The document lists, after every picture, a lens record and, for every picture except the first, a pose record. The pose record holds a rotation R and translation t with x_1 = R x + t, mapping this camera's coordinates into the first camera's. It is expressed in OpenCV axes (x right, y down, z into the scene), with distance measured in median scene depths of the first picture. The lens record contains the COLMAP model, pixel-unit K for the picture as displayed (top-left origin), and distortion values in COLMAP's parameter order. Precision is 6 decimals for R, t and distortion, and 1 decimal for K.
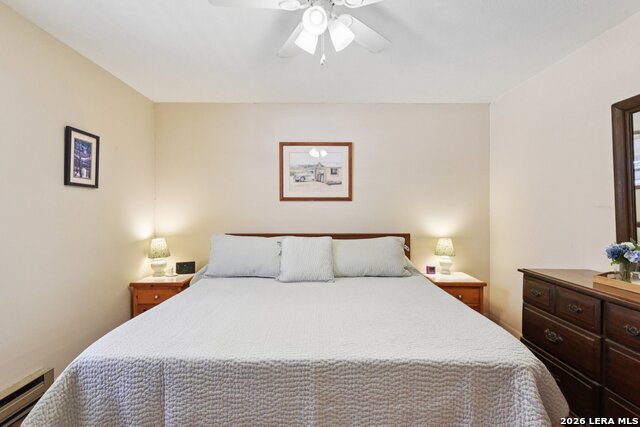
lens RADIAL K [[320.5, 0, 320.0], [0, 320.5, 213.5], [0, 0, 1]] dist [0.002238, -0.000135]
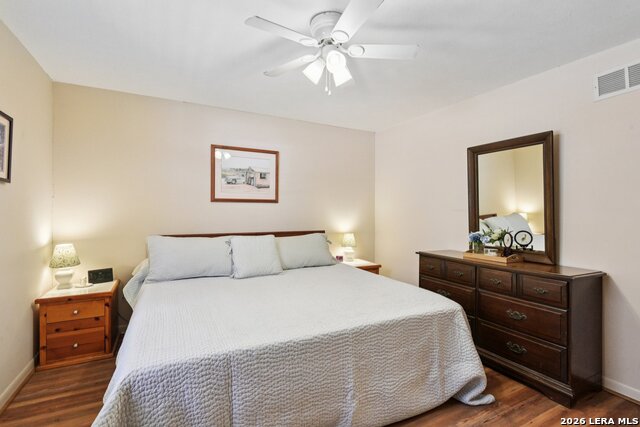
lens RADIAL K [[297.6, 0, 320.0], [0, 297.6, 213.5], [0, 0, 1]] dist [0.001124, 0.000030]
pose [[0.889791, -0.000165, 0.456369, -0.307439], [-0.000153, 1.000000, 0.000660, -0.003384], [-0.456369, -0.000657, 0.889791, -0.005128]]
